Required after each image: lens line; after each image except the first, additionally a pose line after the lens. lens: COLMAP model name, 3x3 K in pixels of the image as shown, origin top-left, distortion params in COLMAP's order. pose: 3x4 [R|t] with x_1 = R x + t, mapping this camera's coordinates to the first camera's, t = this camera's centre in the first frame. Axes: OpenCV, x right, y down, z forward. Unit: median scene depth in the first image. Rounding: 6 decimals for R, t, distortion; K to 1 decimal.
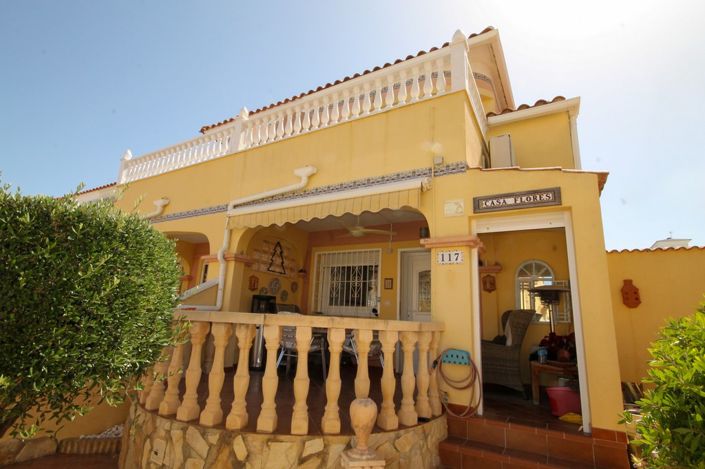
lens RADIAL K [[326.5, 0, 352.5], [0, 326.5, 234.5], [0, 0, 1]] dist [-0.000770, -0.000105]
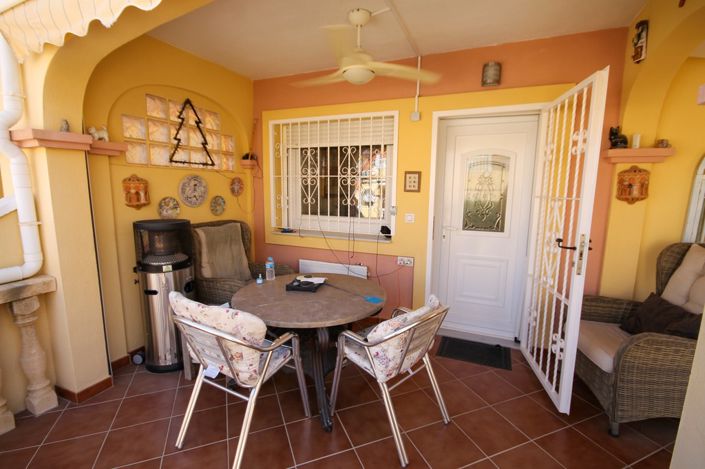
lens RADIAL K [[326.5, 0, 352.5], [0, 326.5, 234.5], [0, 0, 1]] dist [-0.000770, -0.000105]
pose [[0.995685, -0.042476, 0.082502, -0.031599], [0.007059, 0.921180, 0.389073, 0.021055], [-0.092526, -0.386812, 0.917505, 0.453719]]
